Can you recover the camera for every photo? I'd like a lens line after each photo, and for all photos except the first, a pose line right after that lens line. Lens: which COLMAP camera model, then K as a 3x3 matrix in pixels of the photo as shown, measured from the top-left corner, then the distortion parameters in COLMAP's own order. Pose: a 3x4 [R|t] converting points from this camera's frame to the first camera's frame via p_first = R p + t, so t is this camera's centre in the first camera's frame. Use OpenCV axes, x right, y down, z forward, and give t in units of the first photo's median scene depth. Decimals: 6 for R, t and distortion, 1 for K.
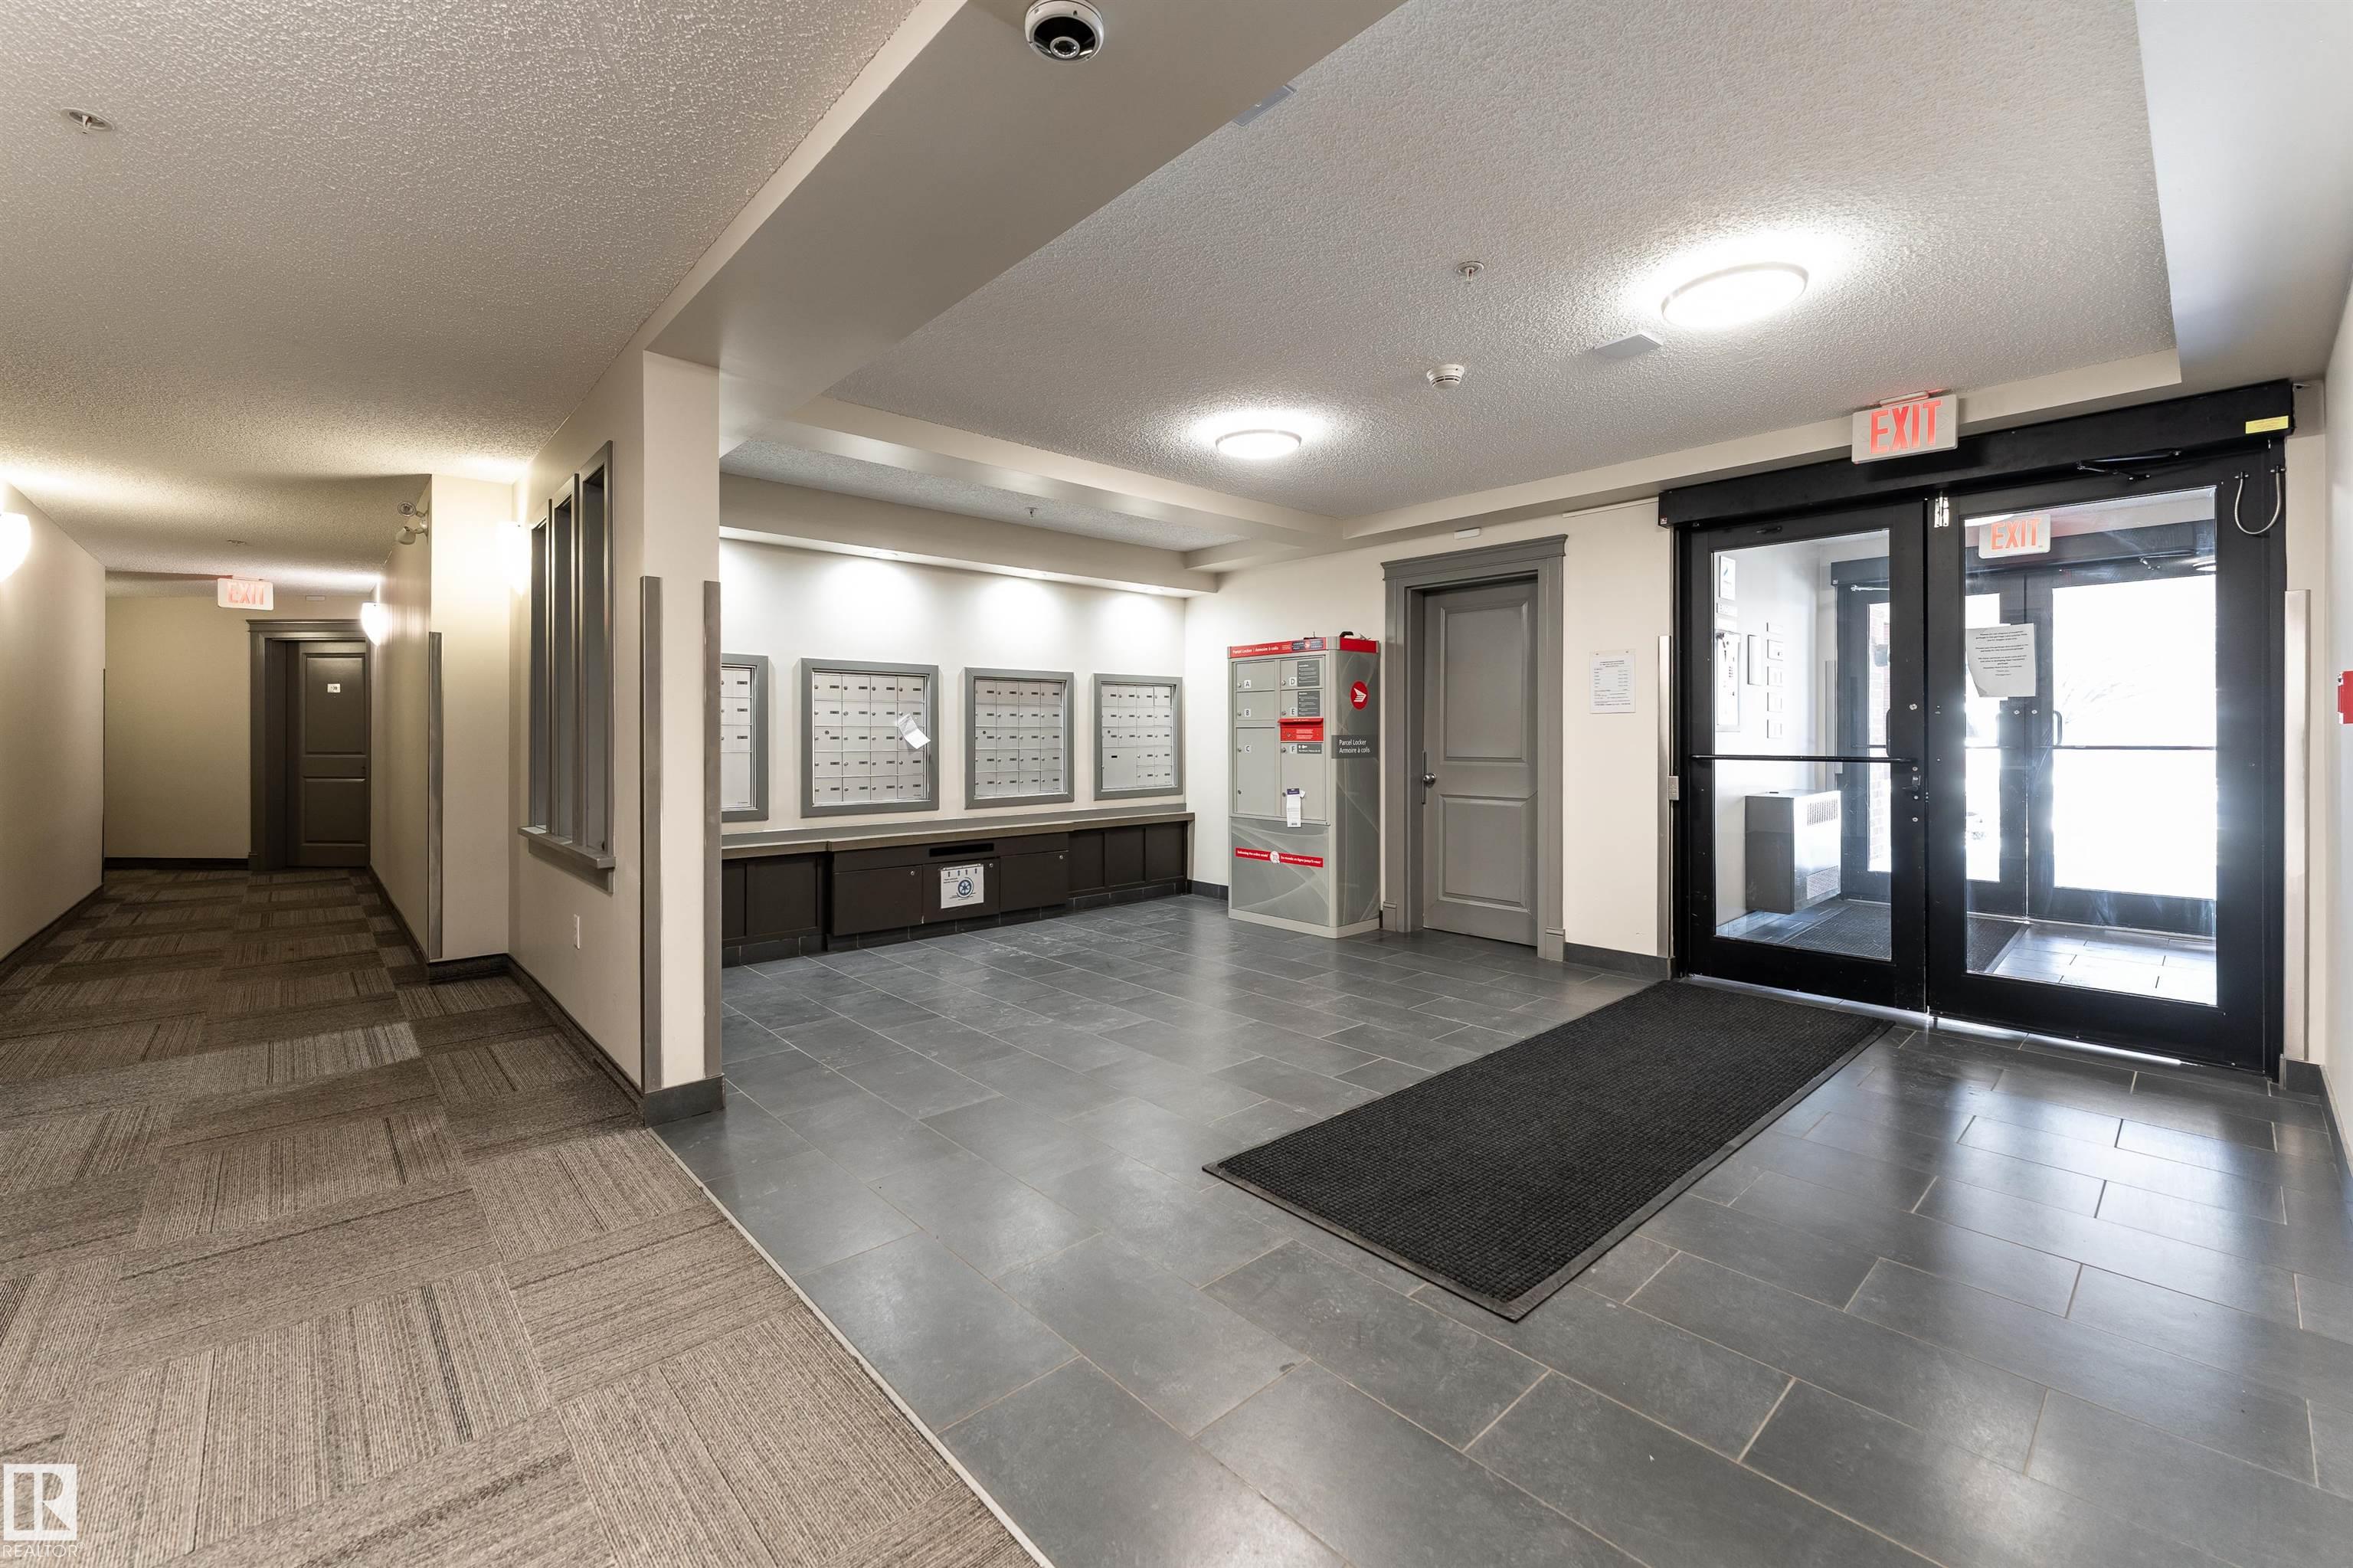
lens RADIAL K [[962.2, 0, 1173.5], [0, 962.2, 724.3], [0, 0, 1]] dist [-0.000515, -0.000267]
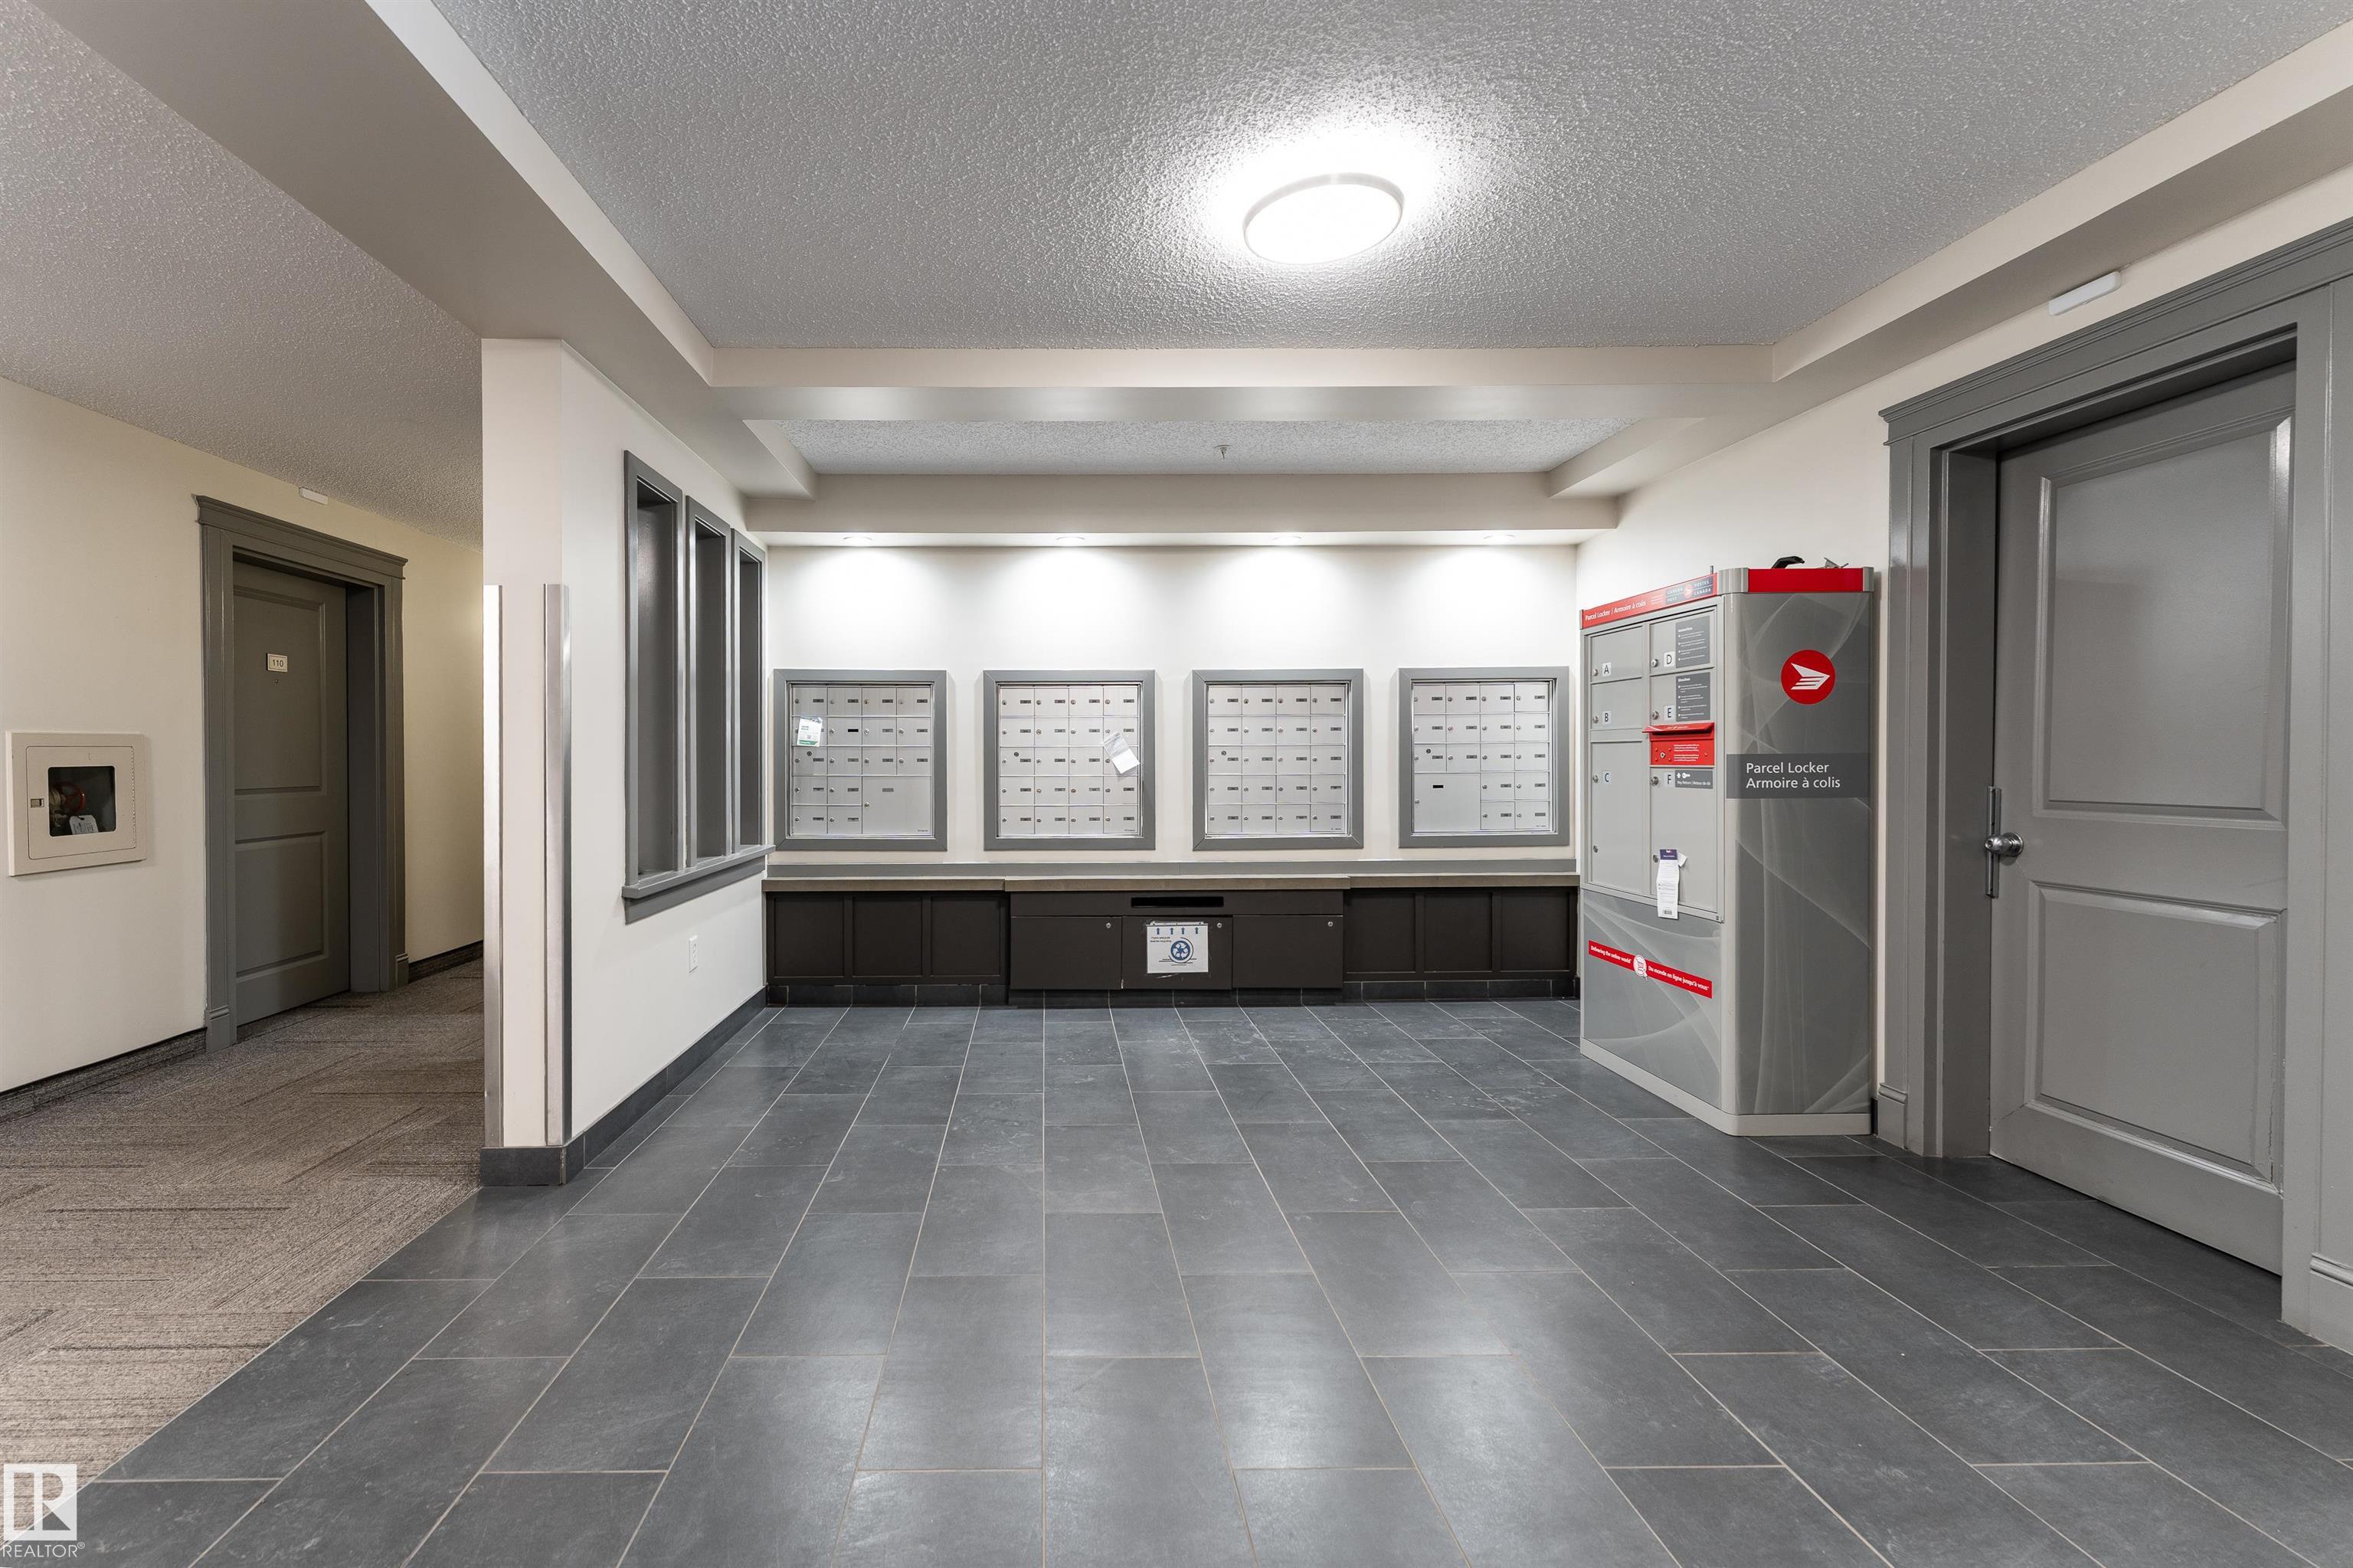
lens RADIAL K [[961.2, 0, 1177.8], [0, 961.2, 758.3], [0, 0, 1]] dist [0.000418, -0.000253]
pose [[0.745137, -0.001793, -0.666909, 0.288358], [0.011760, 0.999876, 0.010451, 0.004209], [0.666808, -0.015630, 0.745066, 0.392275]]
